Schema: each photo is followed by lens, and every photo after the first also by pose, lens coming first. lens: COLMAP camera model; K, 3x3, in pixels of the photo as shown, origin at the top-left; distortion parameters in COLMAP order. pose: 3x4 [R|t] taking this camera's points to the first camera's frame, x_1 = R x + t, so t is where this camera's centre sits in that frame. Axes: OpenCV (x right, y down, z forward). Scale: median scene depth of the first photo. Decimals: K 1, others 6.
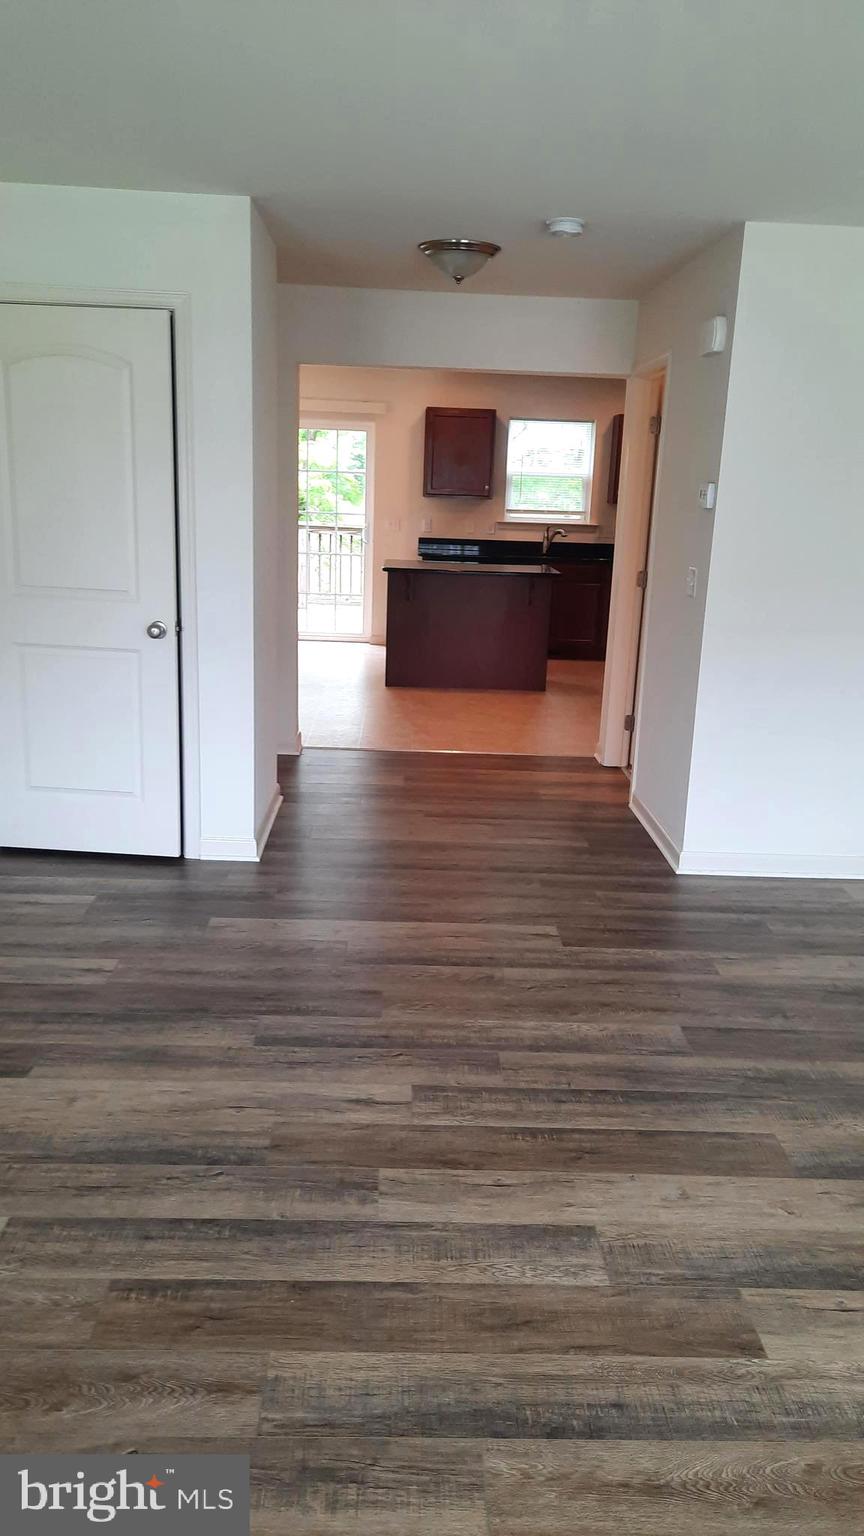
lens RADIAL K [[1150.5, 0, 436.8], [0, 1150.5, 769.9], [0, 0, 1]] dist [0.032900, -0.014358]
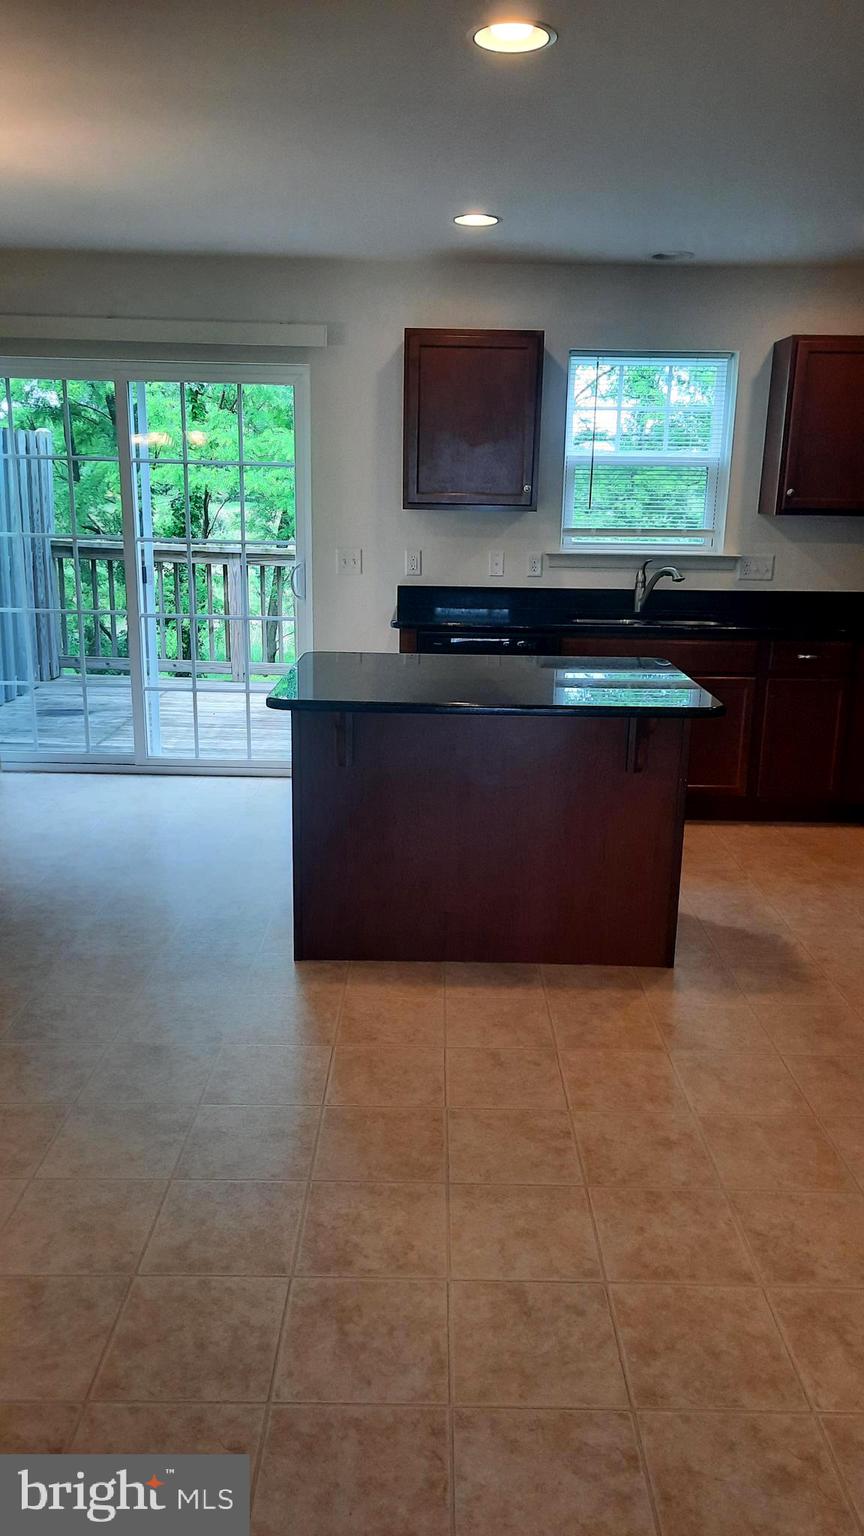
lens RADIAL K [[1150.5, 0, 436.2], [0, 1150.5, 758.0], [0, 0, 1]] dist [0.032900, -0.014358]
pose [[0.999661, -0.023768, 0.010591, -0.005082], [0.024184, 0.998864, -0.041054, -0.104546], [-0.009603, 0.041296, 0.999101, 0.491519]]
